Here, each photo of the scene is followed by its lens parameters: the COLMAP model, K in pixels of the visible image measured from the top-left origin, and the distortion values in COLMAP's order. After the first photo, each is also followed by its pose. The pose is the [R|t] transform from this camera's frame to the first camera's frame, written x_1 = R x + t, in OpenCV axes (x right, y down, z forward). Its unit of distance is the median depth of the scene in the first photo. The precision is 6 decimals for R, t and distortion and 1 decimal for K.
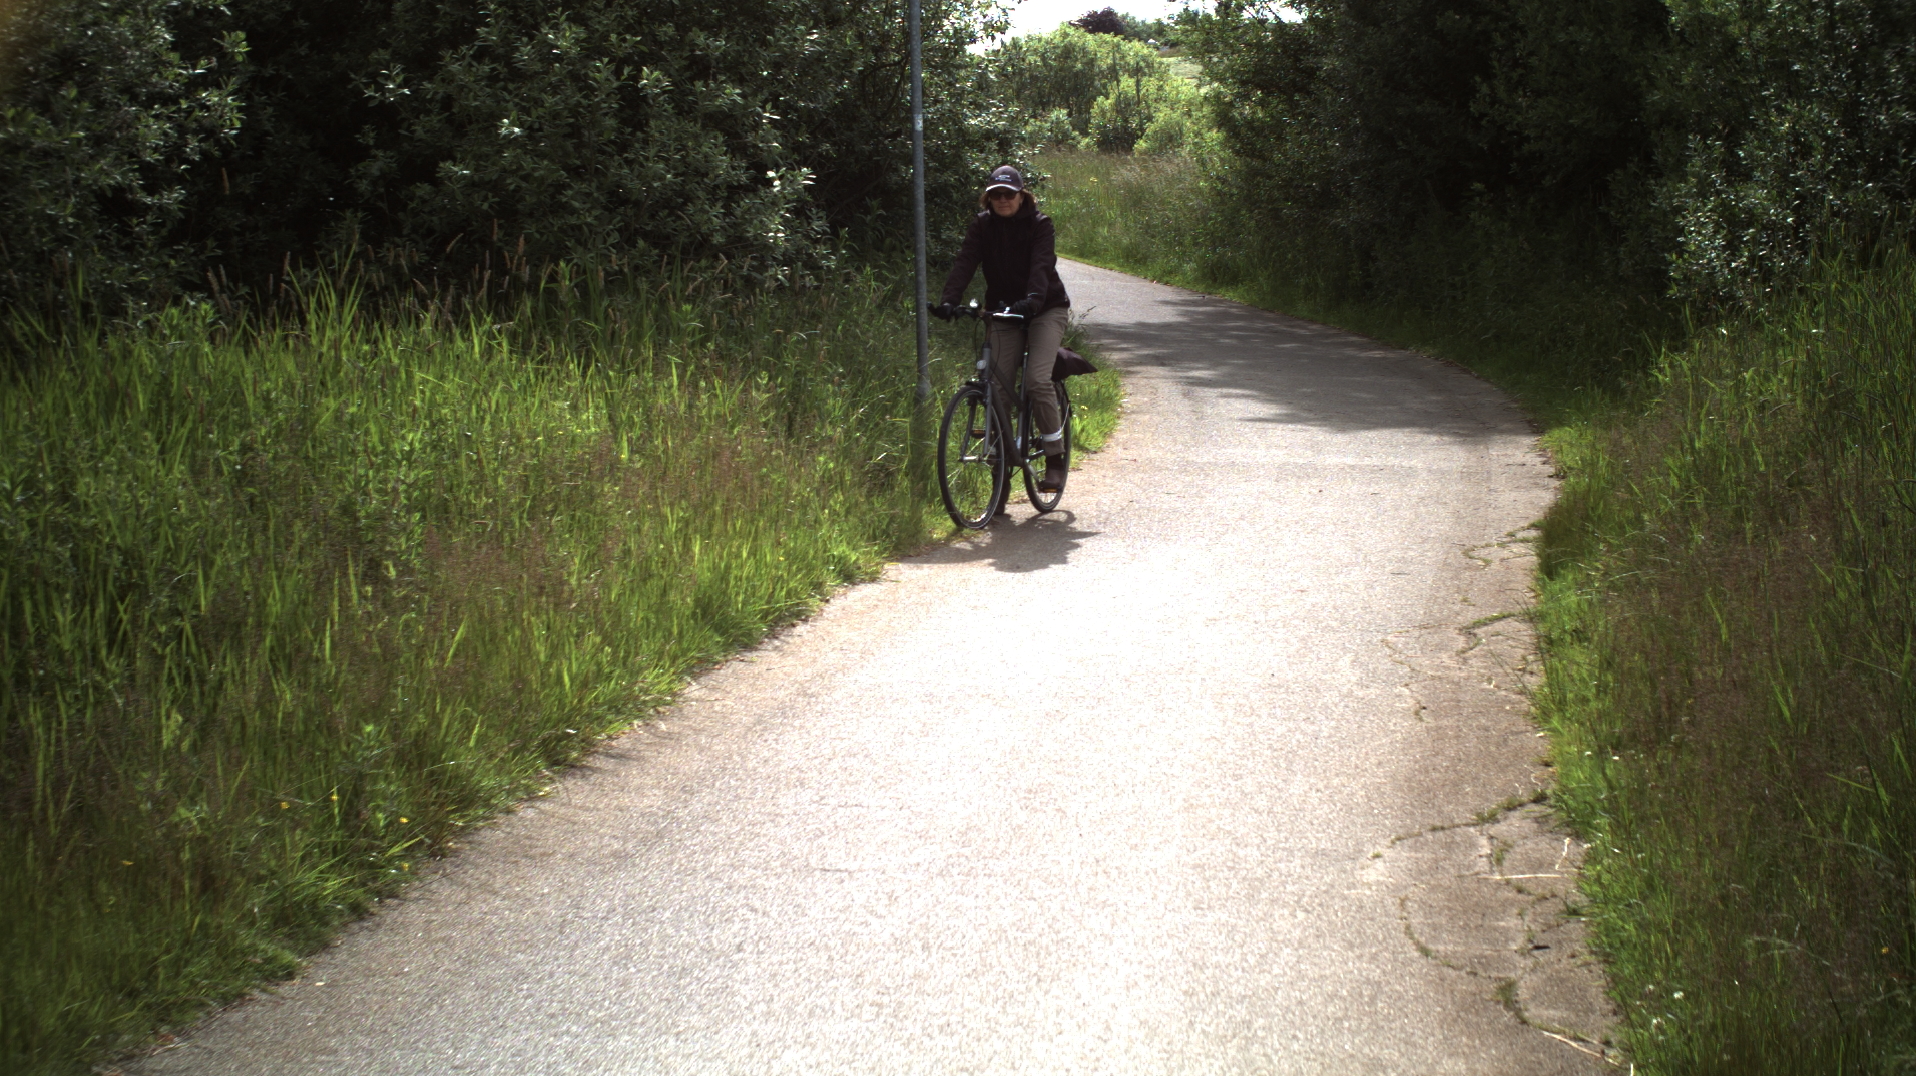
lens RADIAL K [[3448.4, 0, 965.5], [0, 3448.4, 506.7], [0, 0, 1]] dist [-0.304991, 0.428012]
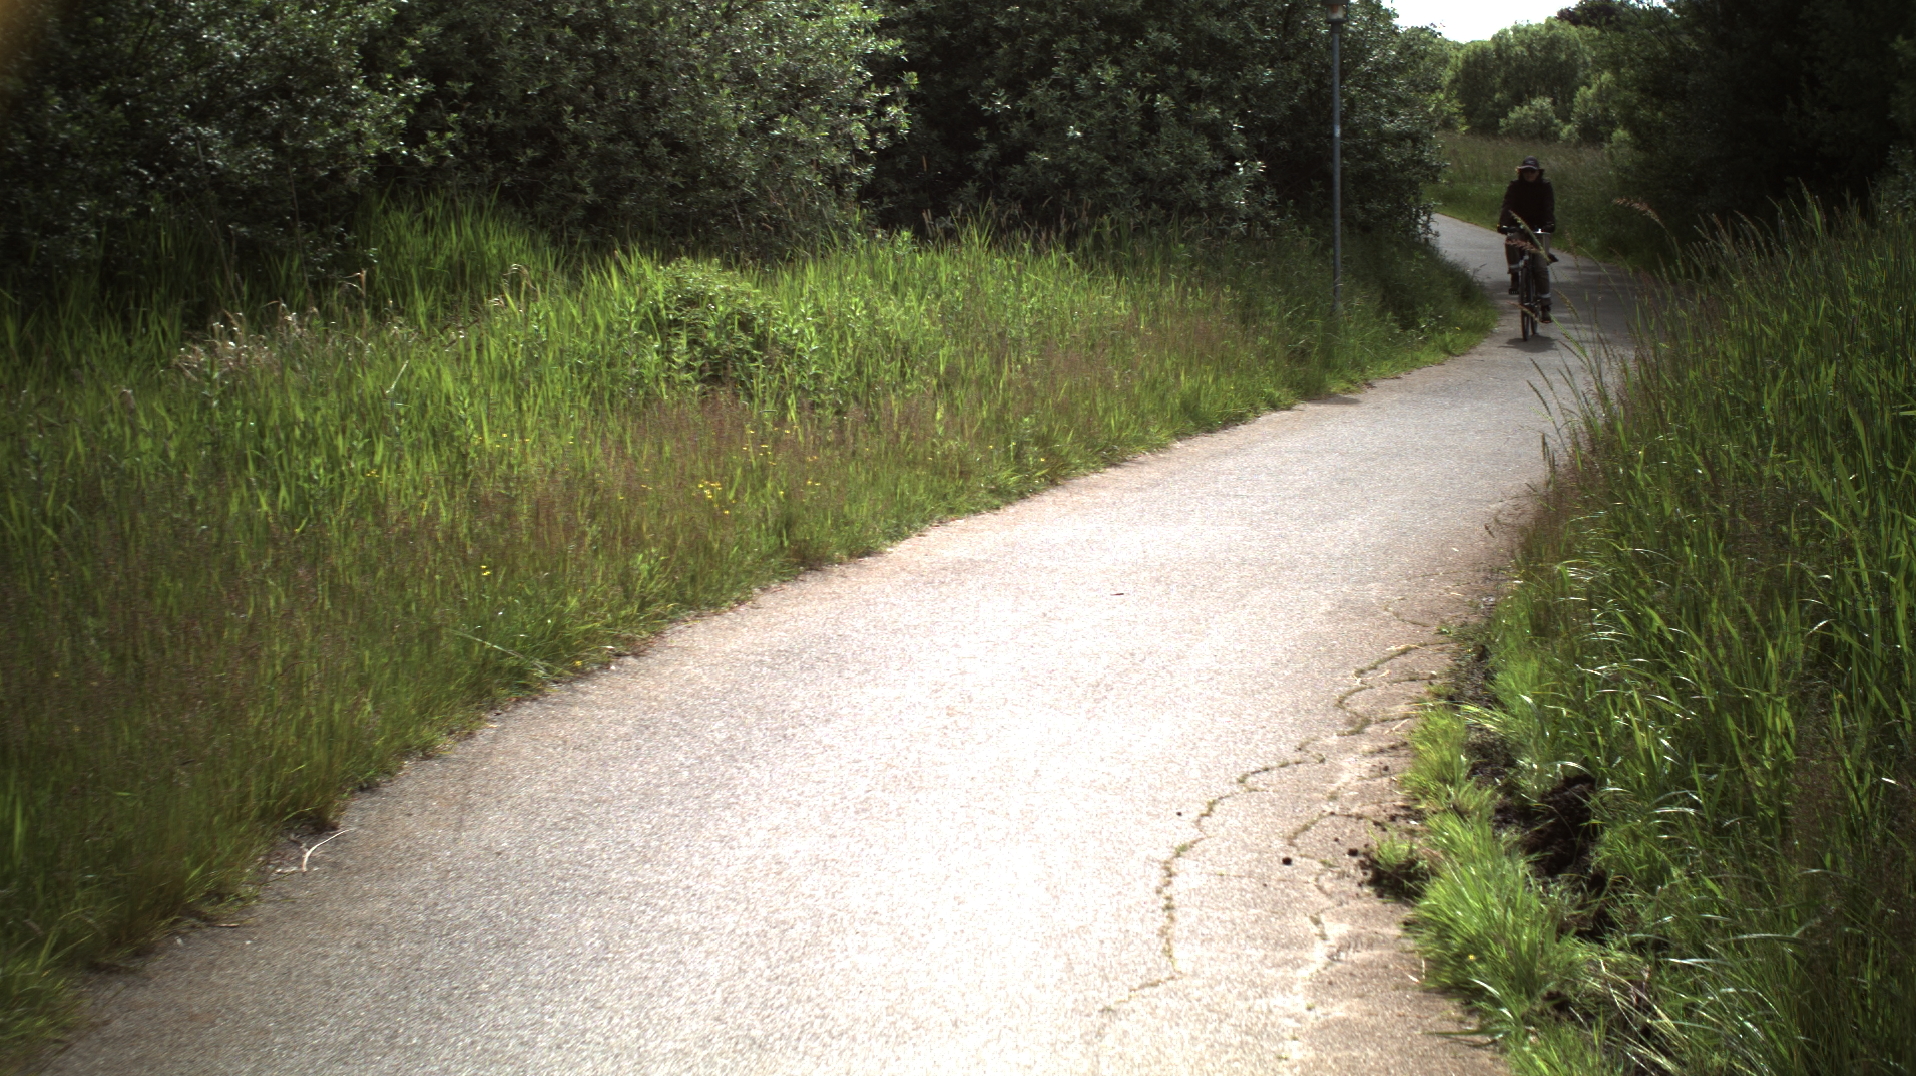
lens RADIAL K [[3448.4, 0, 965.5], [0, 3448.4, 506.7], [0, 0, 1]] dist [-0.304991, 0.428012]
pose [[0.989229, 0.026791, -0.143904, 0.051141], [-0.025812, 0.999629, 0.008665, 0.050261], [0.144083, -0.004858, 0.989554, -0.578379]]
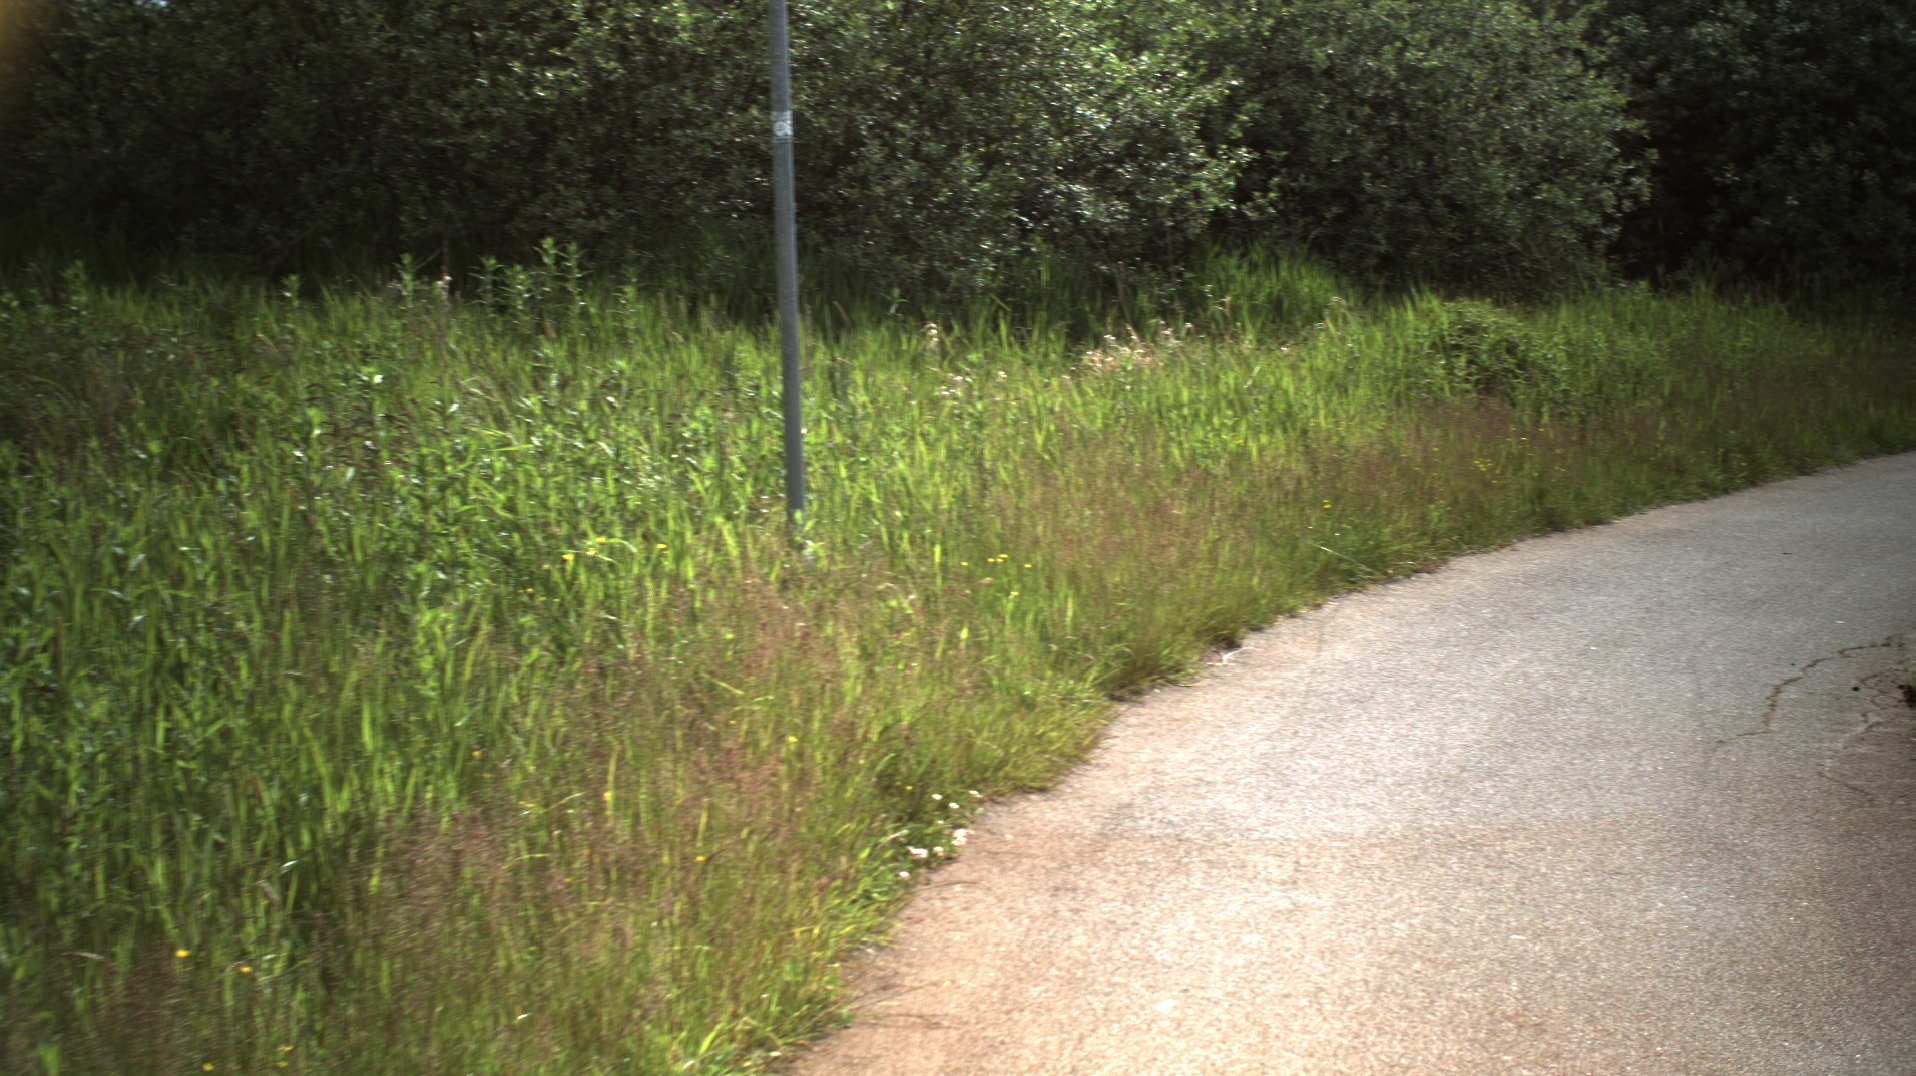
lens RADIAL K [[3448.4, 0, 965.5], [0, 3448.4, 506.7], [0, 0, 1]] dist [-0.304991, 0.428012]
pose [[0.933083, 0.051373, -0.355974, 0.109466], [-0.054204, 0.998528, 0.002022, 0.074641], [0.355554, 0.017409, 0.934494, -0.859436]]
